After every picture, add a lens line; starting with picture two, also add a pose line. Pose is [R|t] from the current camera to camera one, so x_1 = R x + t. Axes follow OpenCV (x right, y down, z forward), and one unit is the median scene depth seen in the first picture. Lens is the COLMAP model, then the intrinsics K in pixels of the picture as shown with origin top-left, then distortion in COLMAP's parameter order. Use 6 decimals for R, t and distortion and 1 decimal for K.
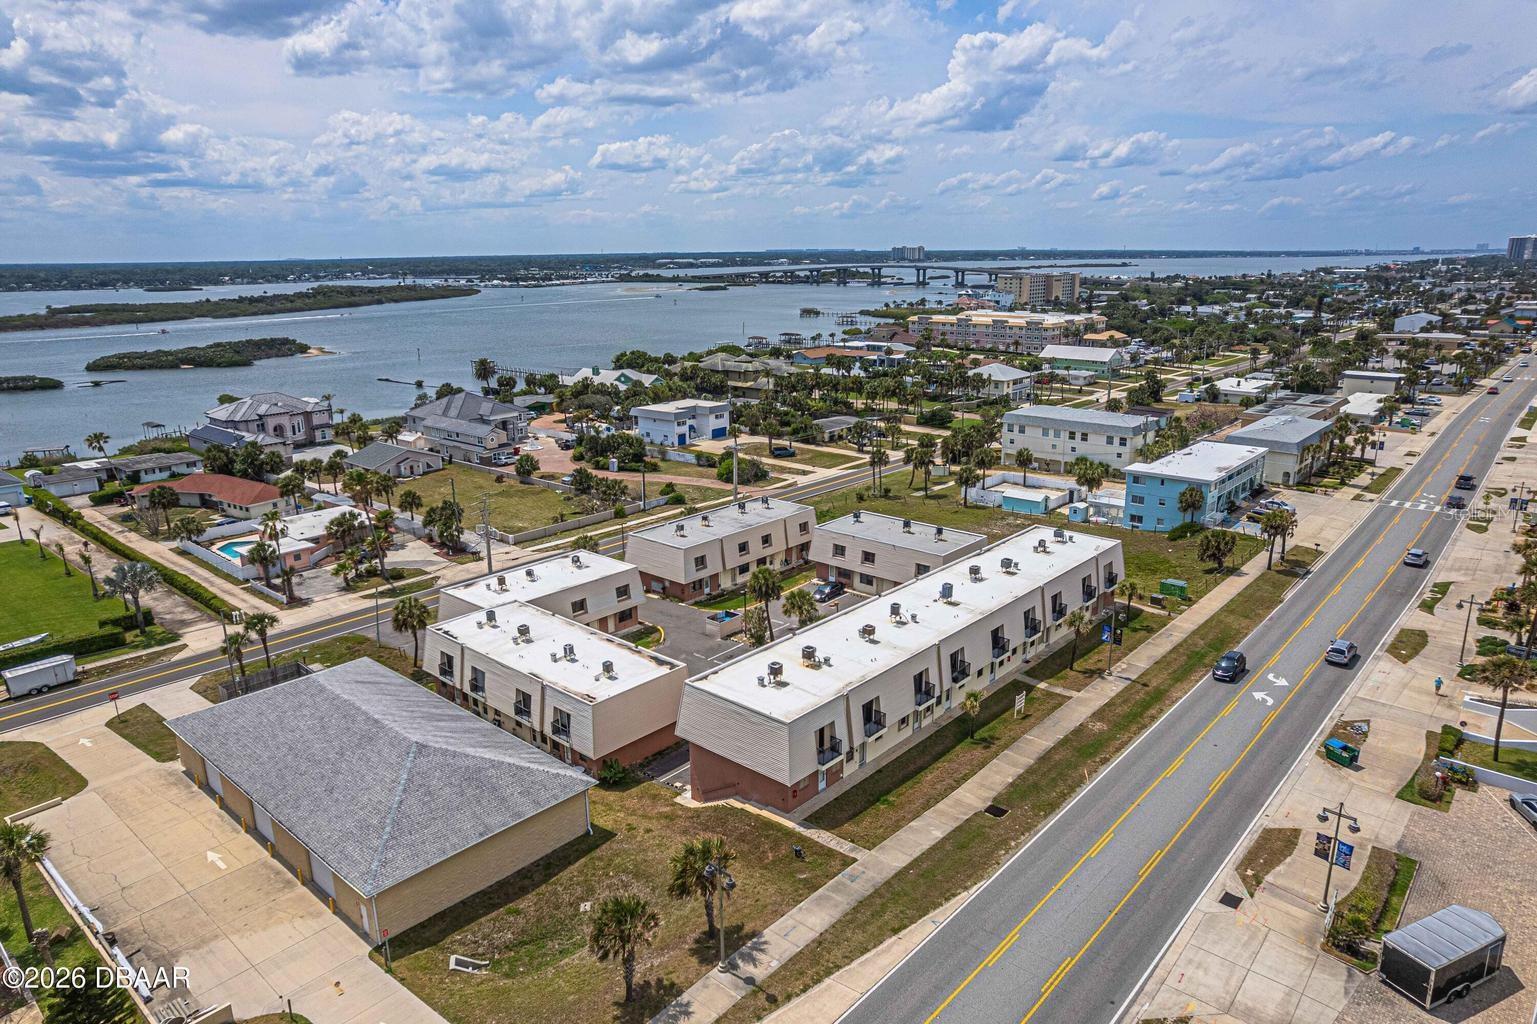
lens RADIAL K [[983.2, 0, 762.4], [0, 983.2, 521.6], [0, 0, 1]] dist [-0.079114, 0.070217]
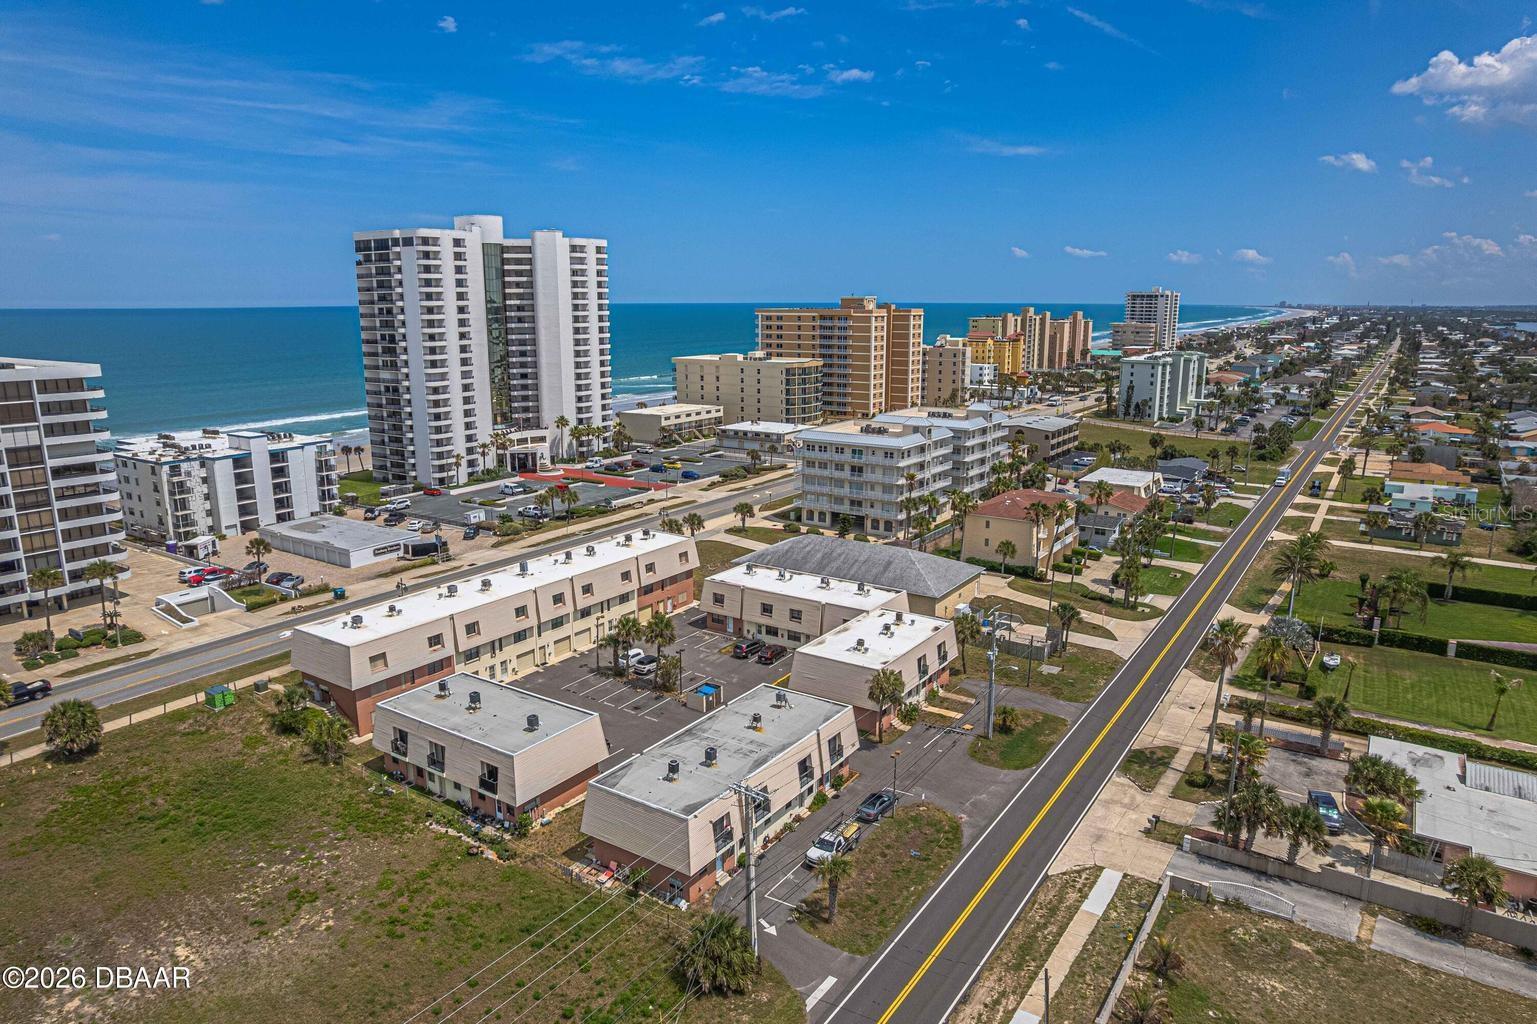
lens RADIAL K [[983.2, 0, 762.4], [0, 983.2, 521.6], [0, 0, 1]] dist [-0.079114, 0.070217]
pose [[-0.990625, 0.042134, -0.129947, 0.021437], [-0.024638, 0.880542, 0.473328, -0.467048], [0.134367, 0.472092, -0.871249, 1.594888]]
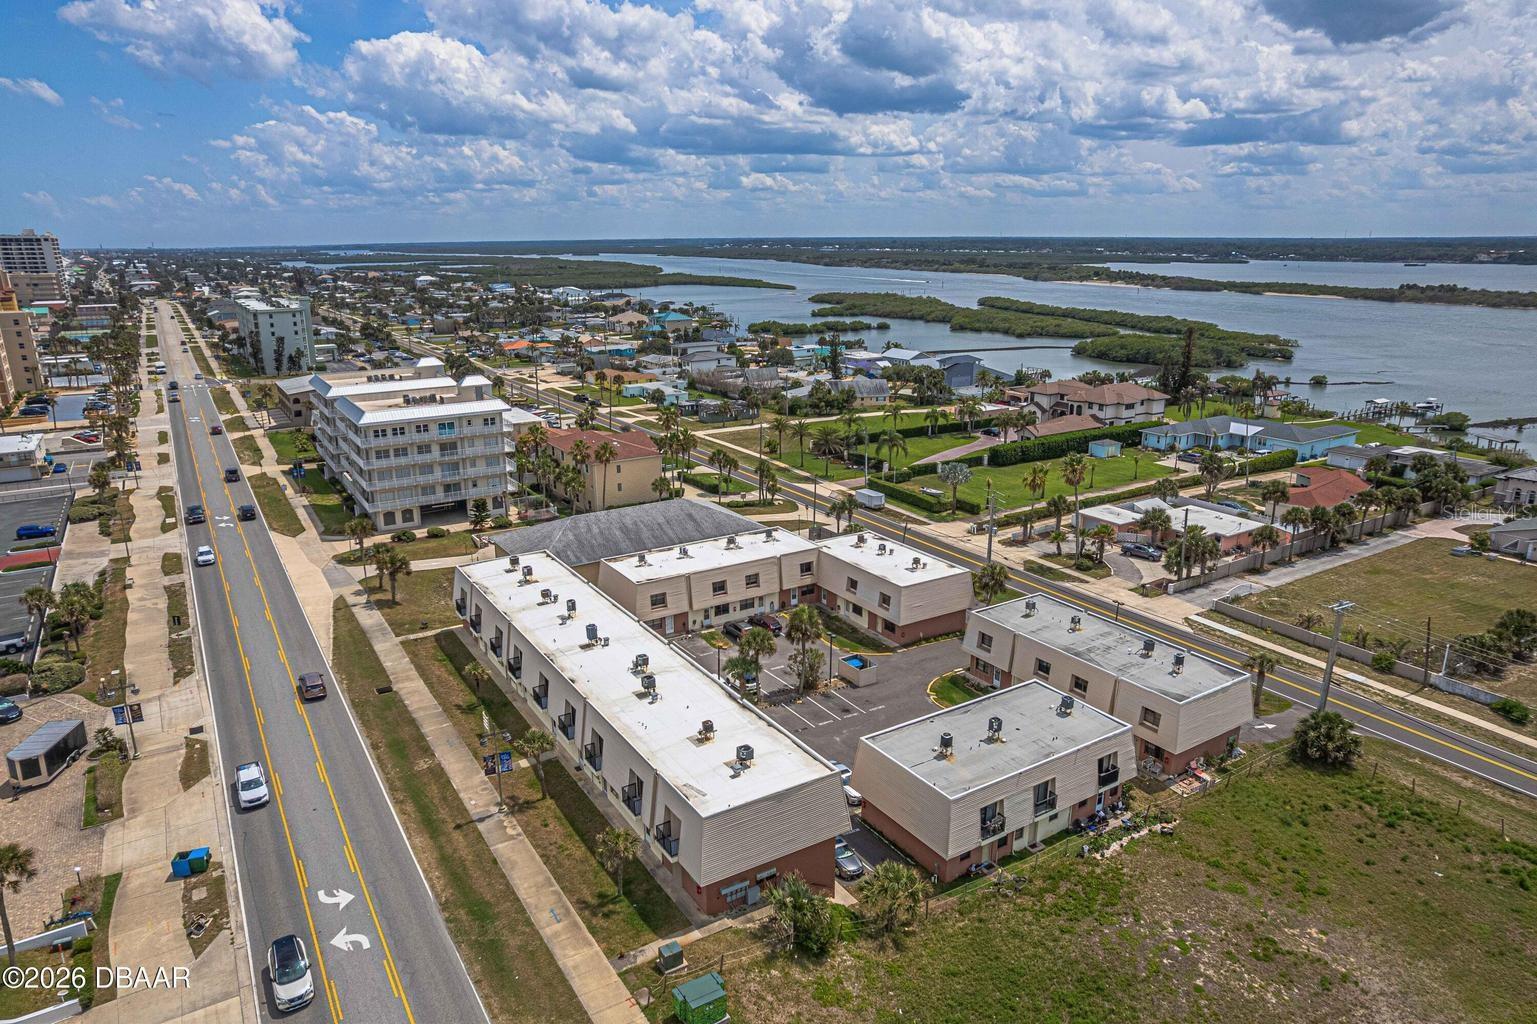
lens RADIAL K [[983.2, 0, 762.4], [0, 983.2, 521.6], [0, 0, 1]] dist [-0.079114, 0.070217]
pose [[-0.280588, 0.281433, -0.917641, 0.705049], [-0.247428, 0.902527, 0.352454, -0.288291], [0.927389, 0.325944, -0.183604, 0.926051]]
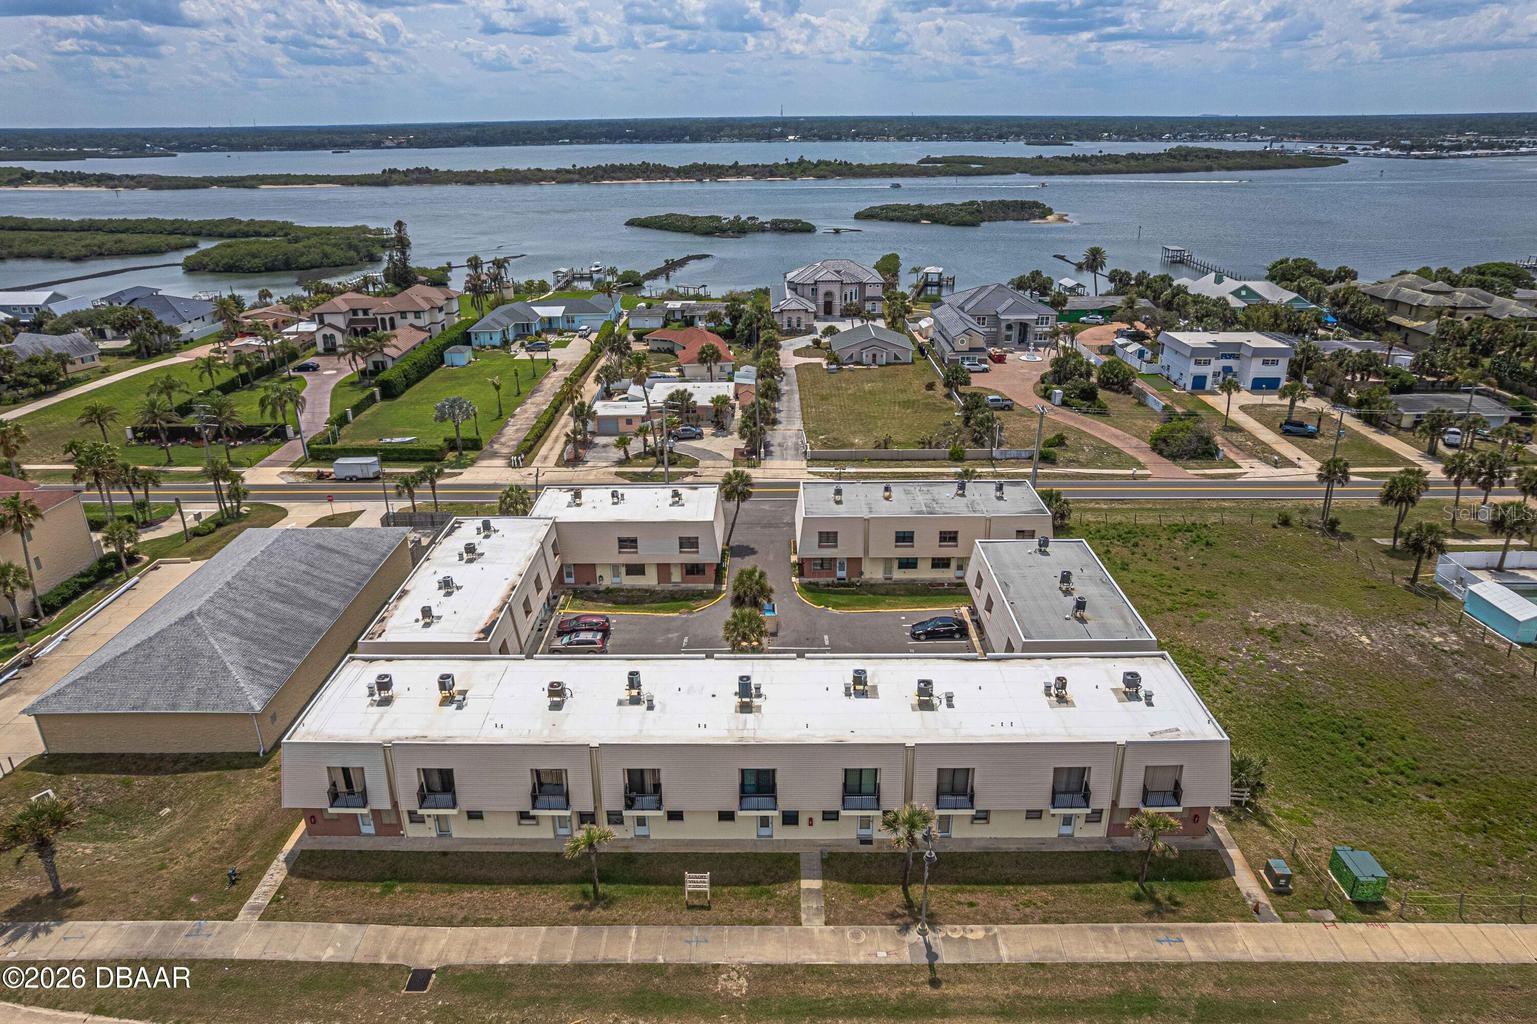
lens RADIAL K [[983.2, 0, 762.4], [0, 983.2, 521.6], [0, 0, 1]] dist [-0.079114, 0.070217]
pose [[0.660950, 0.293135, -0.690809, 0.455982], [-0.198001, 0.956051, 0.216244, -0.136616], [0.723837, -0.006146, 0.689944, 0.384484]]
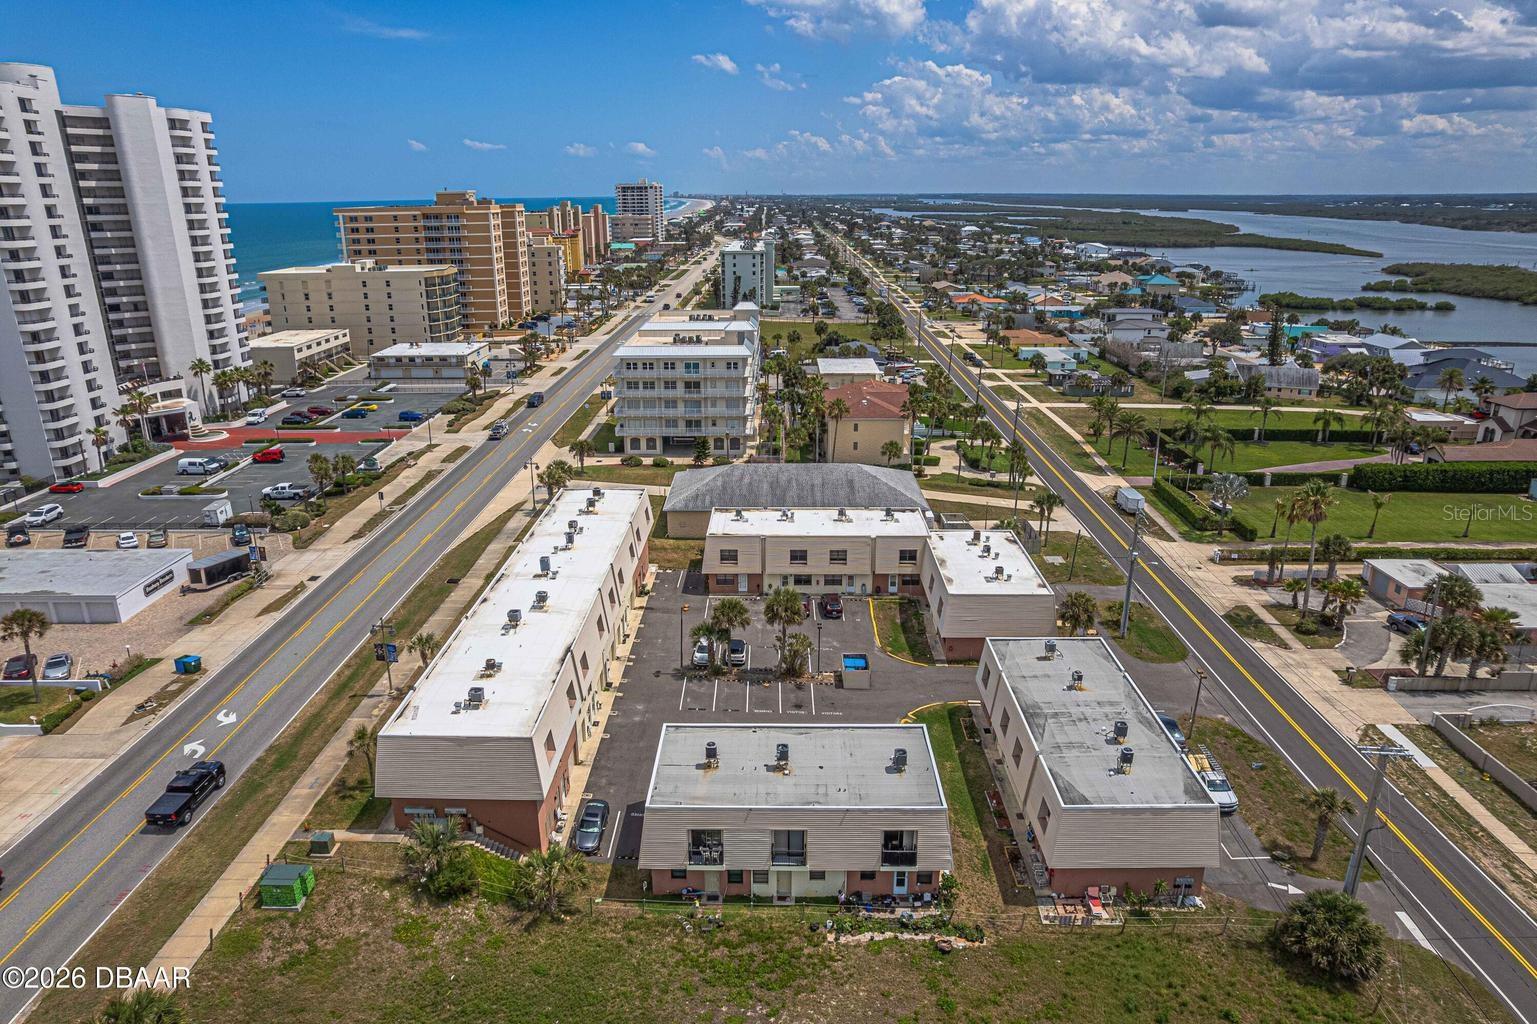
lens RADIAL K [[983.2, 0, 762.4], [0, 983.2, 521.6], [0, 0, 1]] dist [-0.079114, 0.070217]
pose [[-0.757202, 0.223603, -0.613716, 0.452313], [-0.161487, 0.846326, 0.507596, -0.371607], [0.632904, 0.483460, -0.604731, 1.242821]]
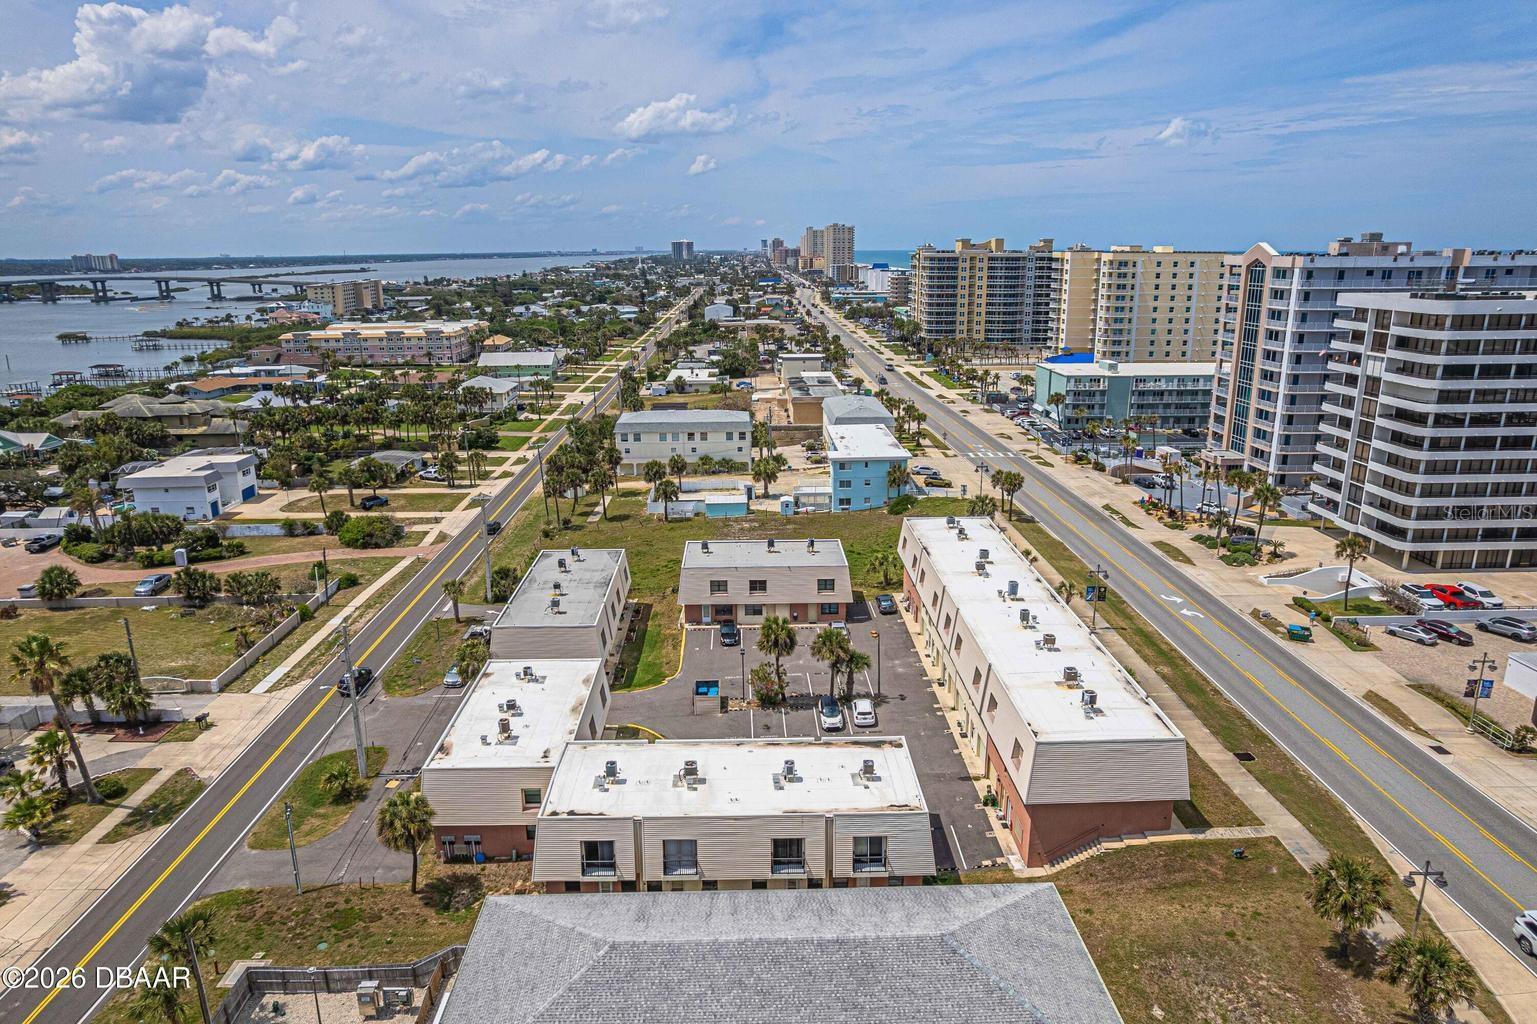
lens RADIAL K [[983.2, 0, 762.4], [0, 983.2, 521.6], [0, 0, 1]] dist [-0.079114, 0.070217]
pose [[0.731006, -0.179587, 0.658316, -0.478997], [0.182568, 0.981049, 0.064901, -0.081127], [-0.657495, 0.072744, 0.749939, 0.284107]]
